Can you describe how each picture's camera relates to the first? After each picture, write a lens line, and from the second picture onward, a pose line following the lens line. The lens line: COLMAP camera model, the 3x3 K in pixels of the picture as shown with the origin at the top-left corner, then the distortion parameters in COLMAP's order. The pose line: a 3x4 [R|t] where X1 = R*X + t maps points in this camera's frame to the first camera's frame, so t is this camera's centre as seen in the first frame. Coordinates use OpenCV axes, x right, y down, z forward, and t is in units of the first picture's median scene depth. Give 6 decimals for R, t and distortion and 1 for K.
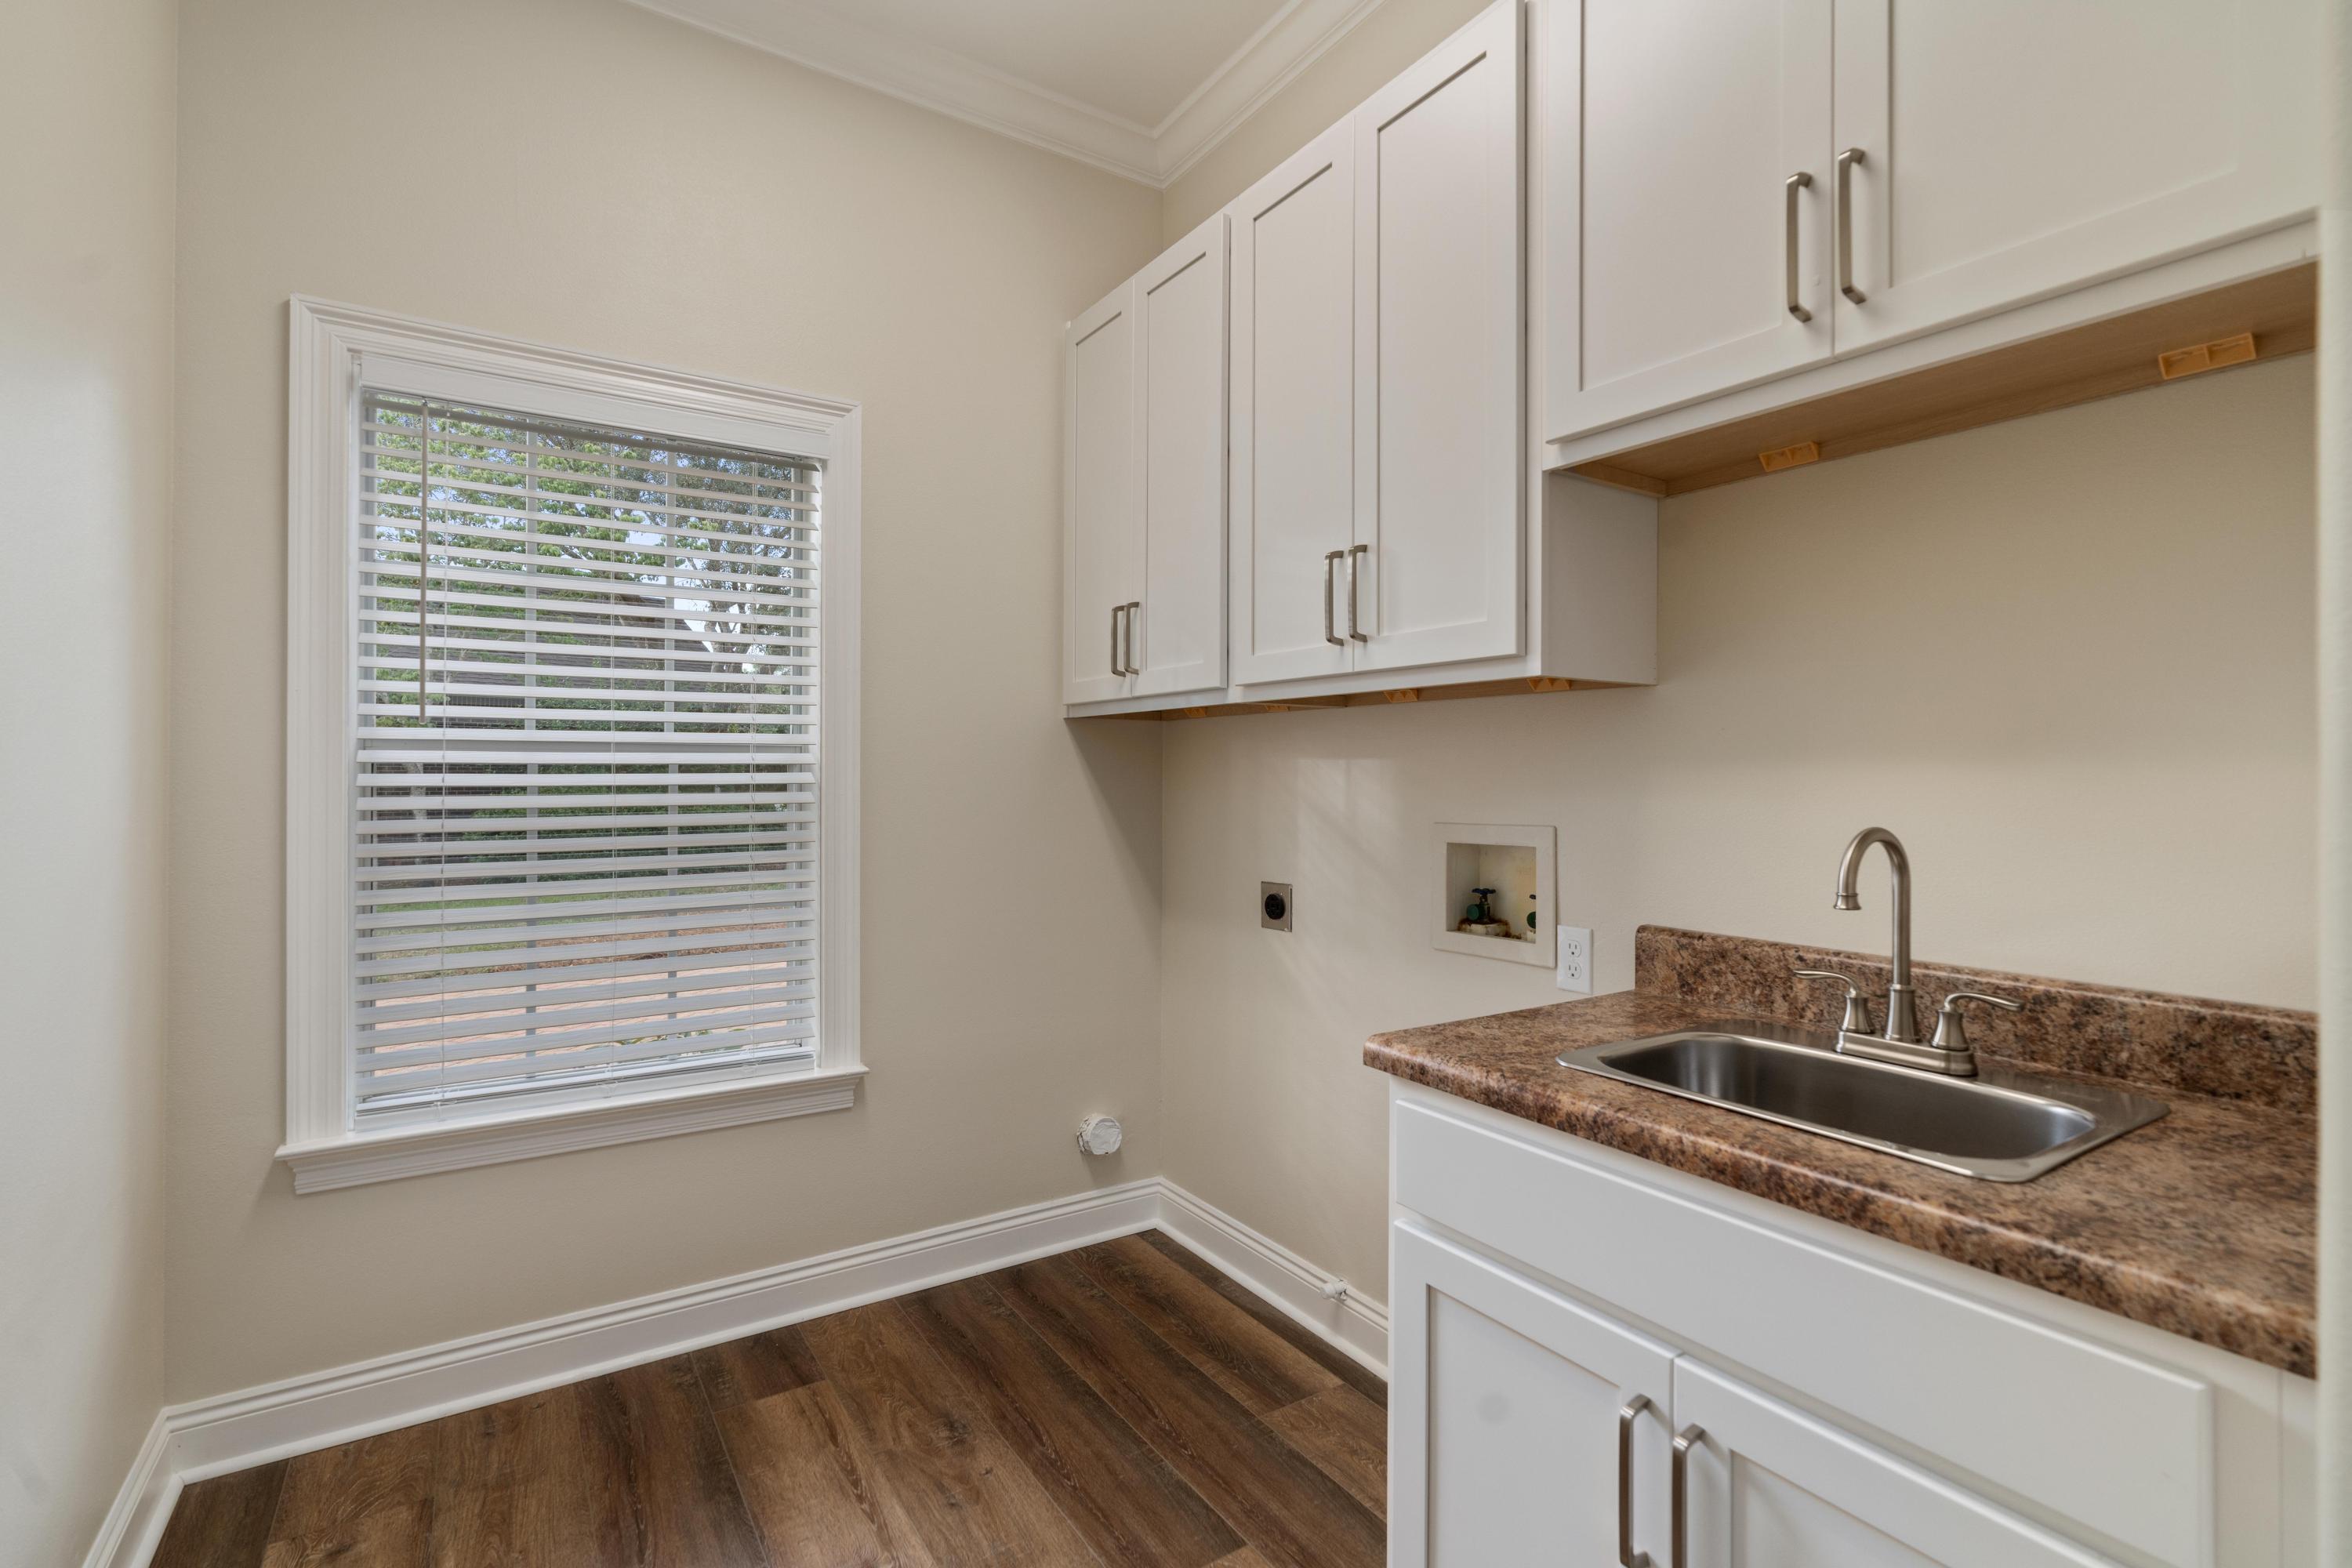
lens RADIAL K [[1086.4, 0, 1194.9], [0, 1086.4, 775.5], [0, 0, 1]] dist [-0.002670, 0.002854]
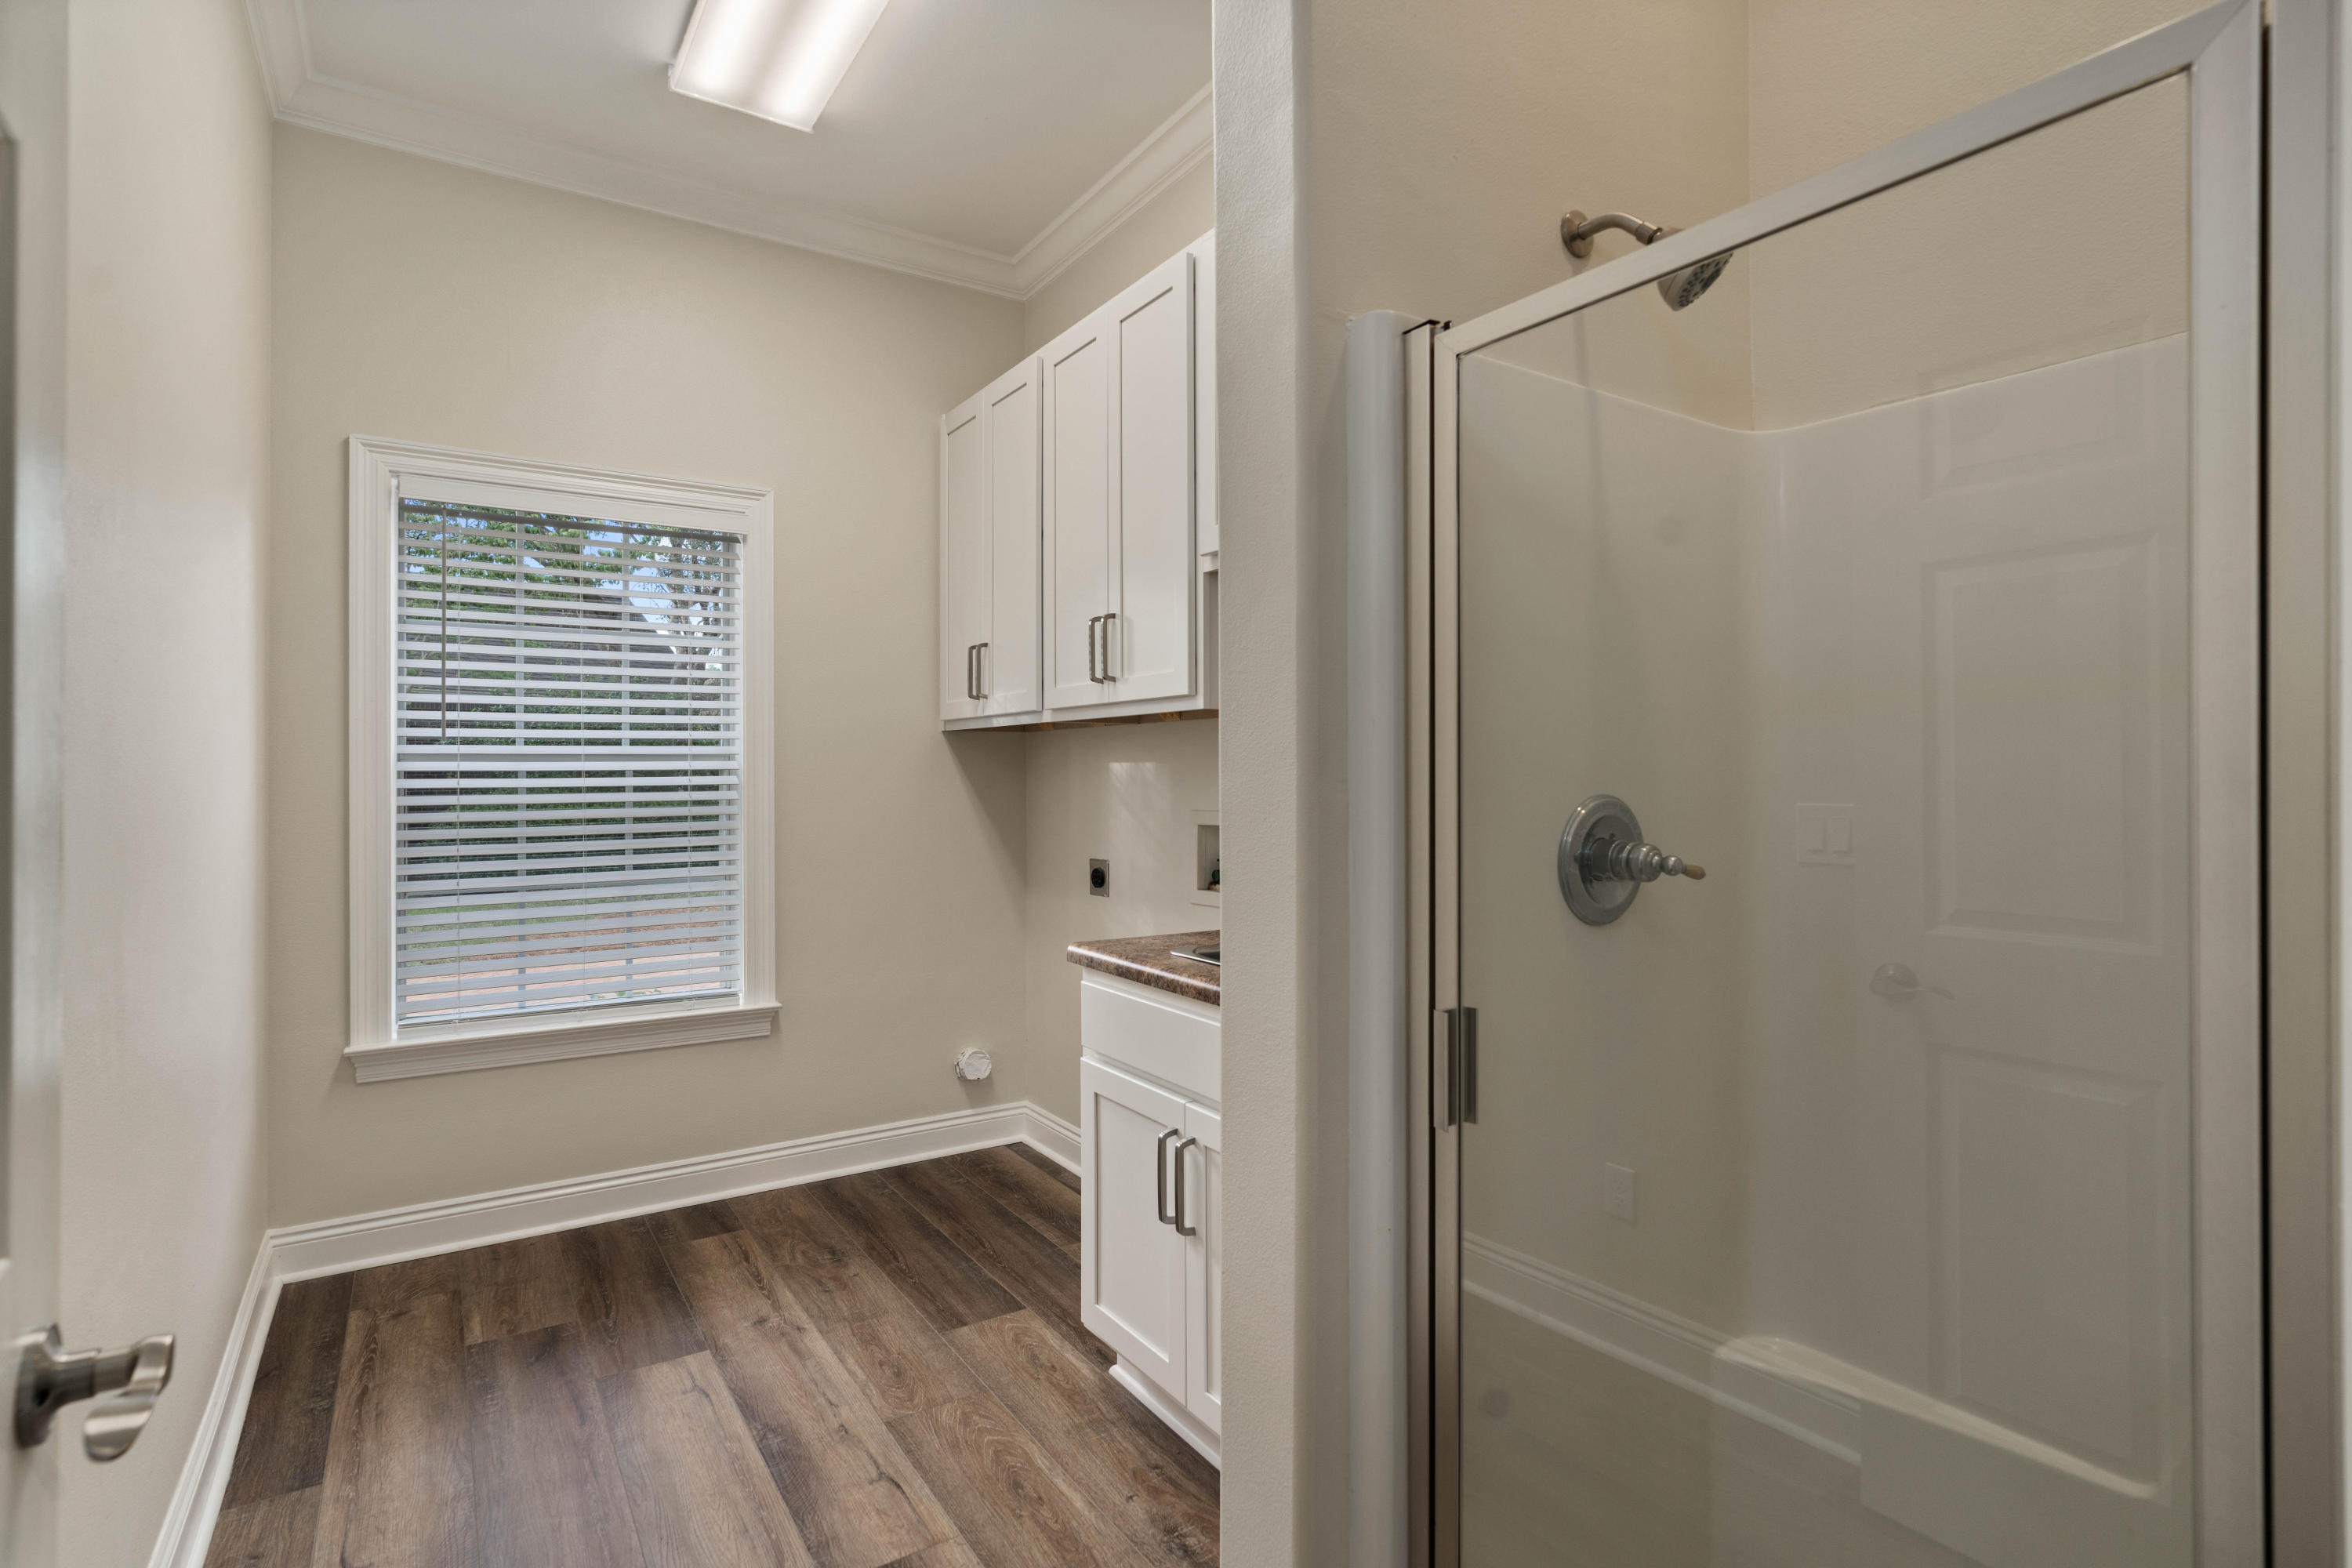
lens RADIAL K [[1094.4, 0, 1159.1], [0, 1094.4, 773.8], [0, 0, 1]] dist [0.005121, -0.000303]
pose [[0.999973, -0.006396, -0.003508, 0.189143], [0.006391, 0.999979, -0.001328, -0.000384], [0.003516, 0.001305, 0.999993, -0.370439]]
